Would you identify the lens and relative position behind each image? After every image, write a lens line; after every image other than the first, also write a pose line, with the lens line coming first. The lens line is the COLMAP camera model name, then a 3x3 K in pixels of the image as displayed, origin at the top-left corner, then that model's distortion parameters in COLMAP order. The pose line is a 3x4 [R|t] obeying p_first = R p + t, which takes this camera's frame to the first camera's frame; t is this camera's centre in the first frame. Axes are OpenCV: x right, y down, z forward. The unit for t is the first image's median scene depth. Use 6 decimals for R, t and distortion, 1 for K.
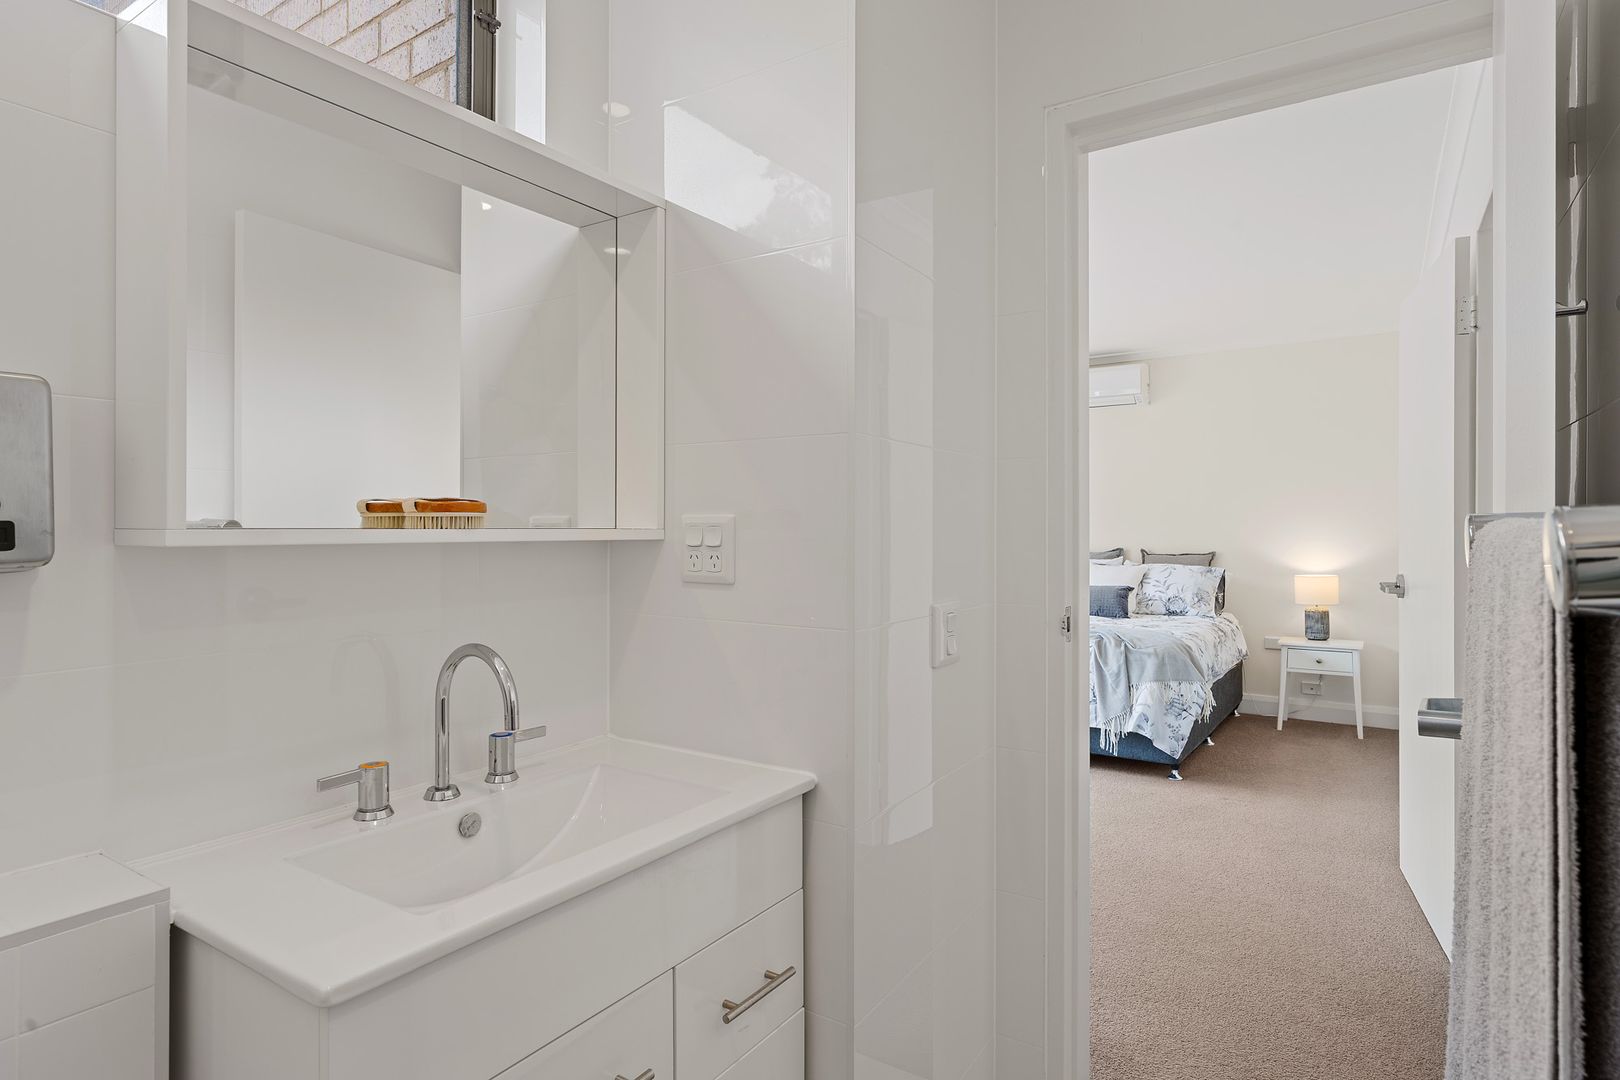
lens RADIAL K [[881.1, 0, 810.0], [0, 881.1, 540.0], [0, 0, 1]] dist [-0.001368, 0.000026]
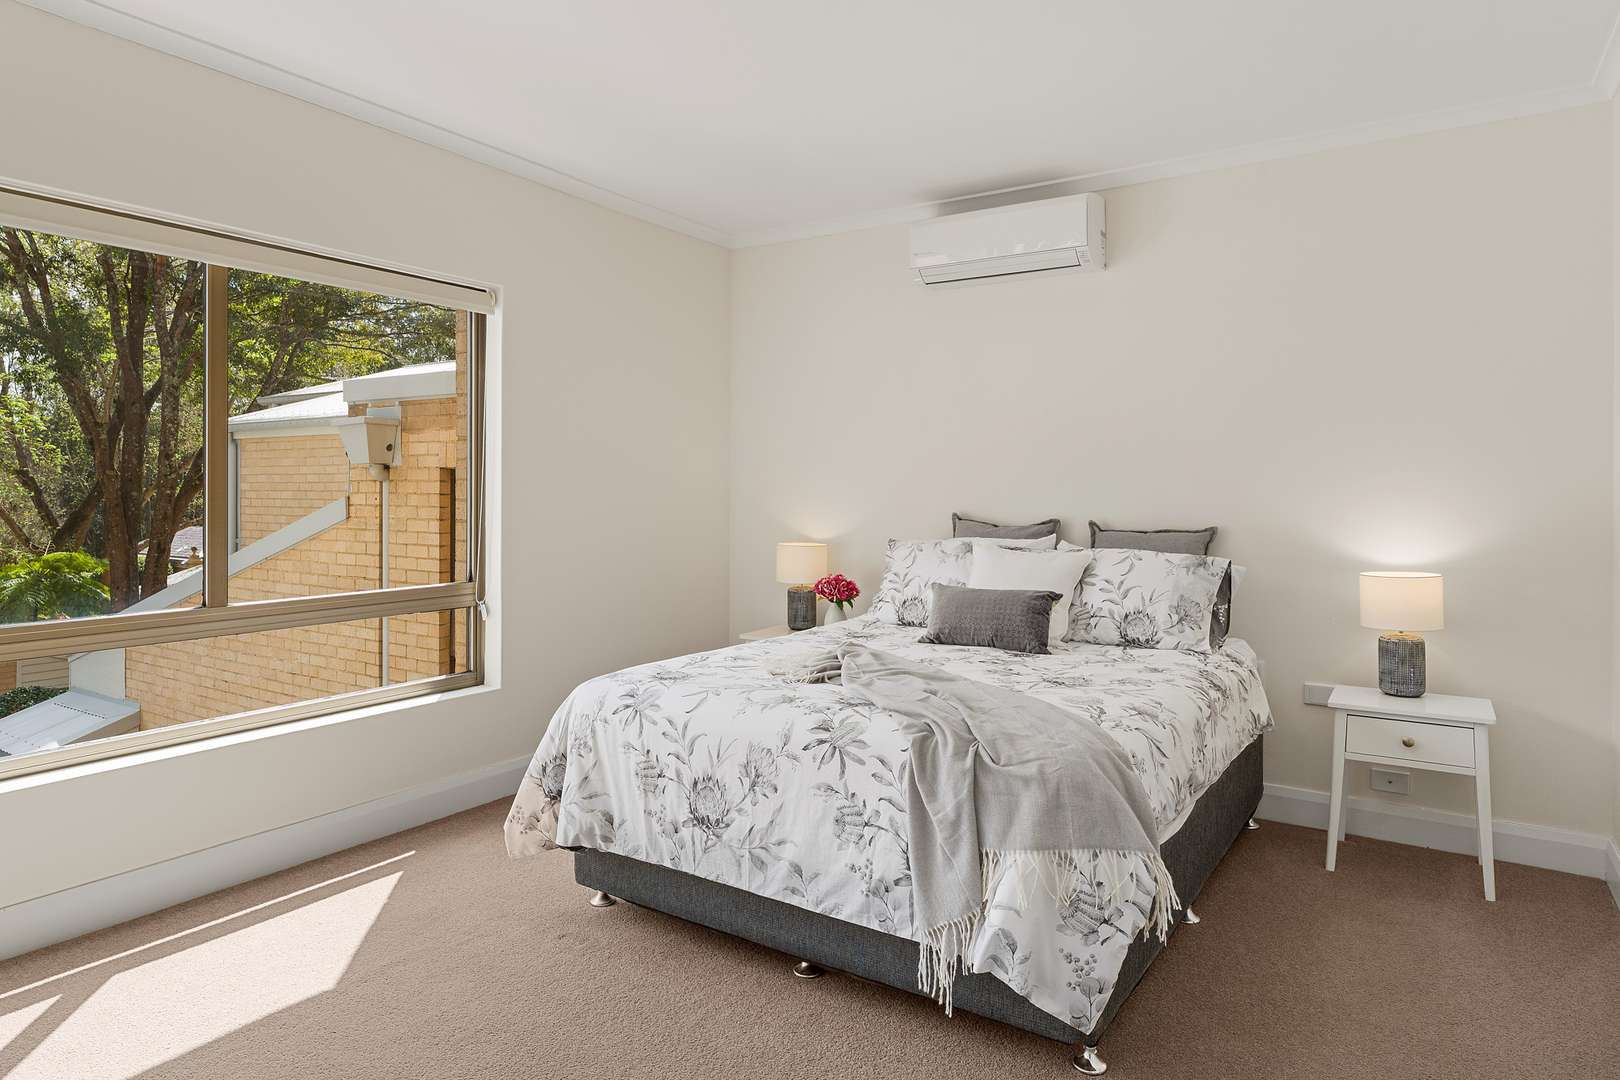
lens RADIAL K [[956.1, 0, 808.1], [0, 956.1, 497.3], [0, 0, 1]] dist [-0.001384, -0.001391]
pose [[0.999970, 0.004582, -0.006287, 0.220440], [-0.004592, 0.999988, -0.001584, -0.004005], [0.006279, 0.001613, 0.999979, 0.421217]]
